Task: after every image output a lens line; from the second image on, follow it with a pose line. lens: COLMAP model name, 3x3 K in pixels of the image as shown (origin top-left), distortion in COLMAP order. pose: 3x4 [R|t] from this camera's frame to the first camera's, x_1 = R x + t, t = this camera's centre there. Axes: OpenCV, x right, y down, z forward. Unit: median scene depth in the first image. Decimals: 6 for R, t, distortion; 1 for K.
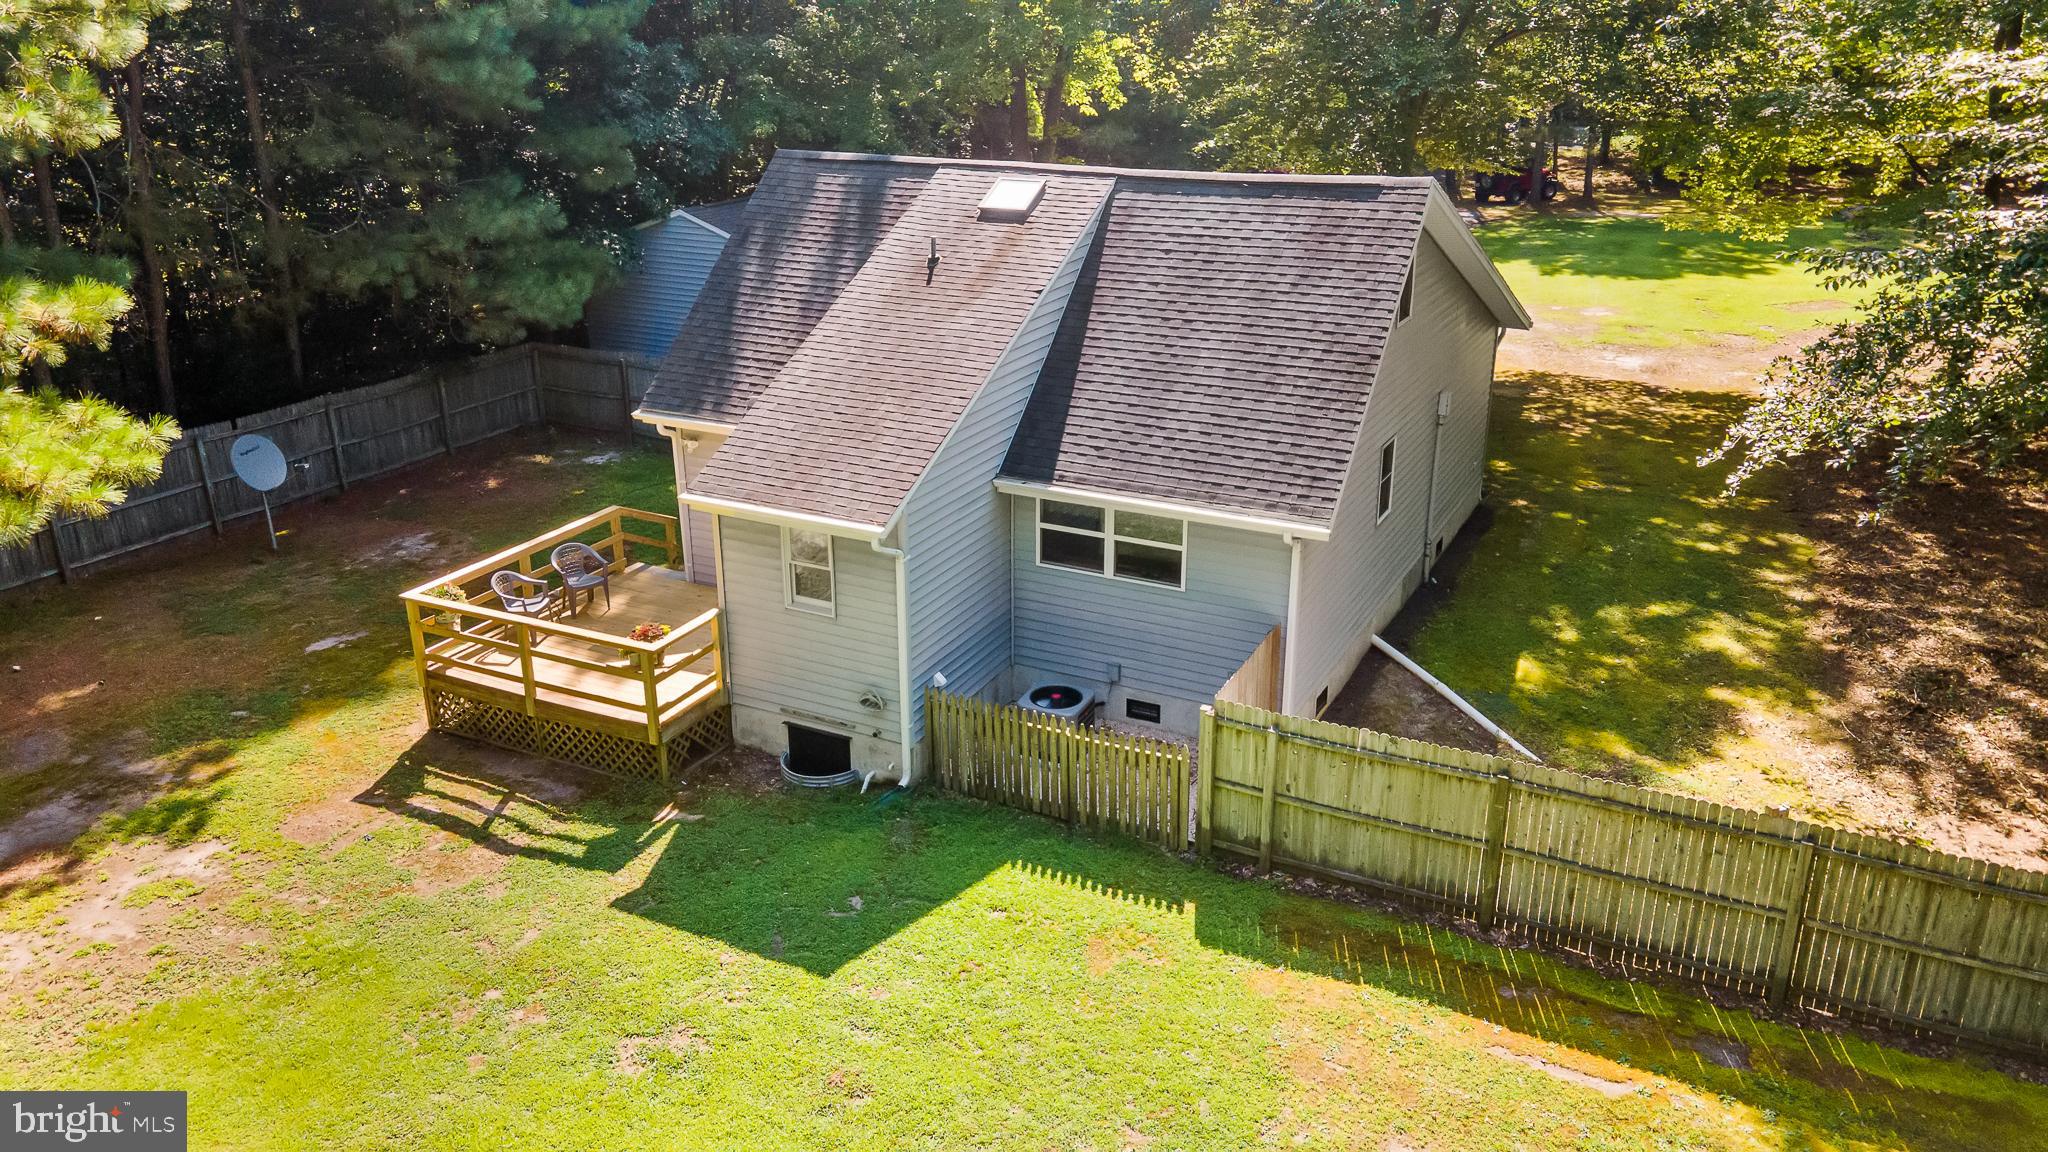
lens RADIAL K [[1500.9, 0, 1024.0], [0, 1500.9, 576.0], [0, 0, 1]] dist [0.046262, 0.008517]
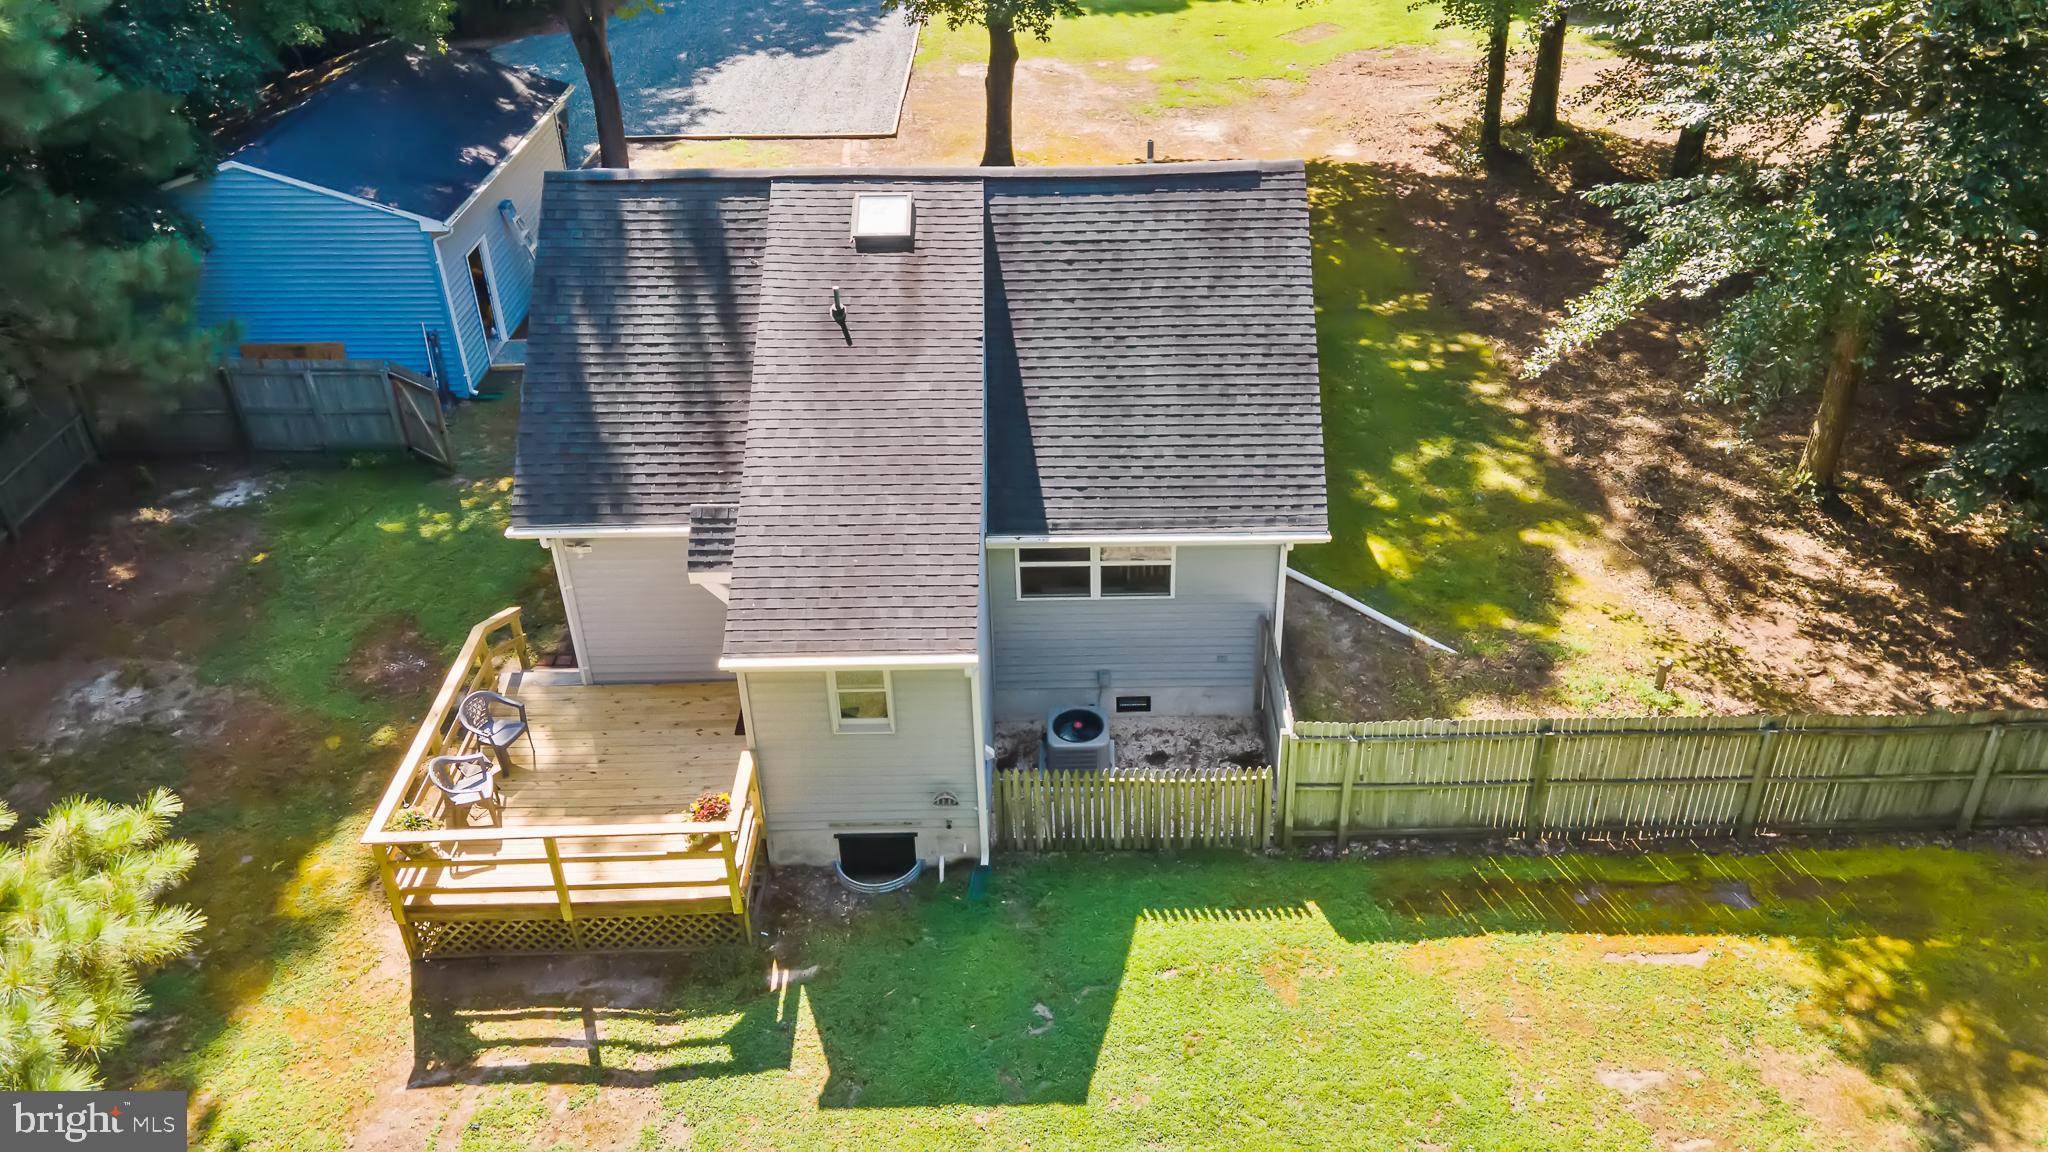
lens RADIAL K [[1624.6, 0, 1079.5], [0, 1624.6, 507.3], [0, 0, 1]] dist [0.045137, 0.001412]
pose [[0.881906, -0.249982, 0.399687, -0.399945], [0.172302, 0.960093, 0.220302, -0.320282], [-0.438809, -0.125419, 0.889785, 0.021591]]
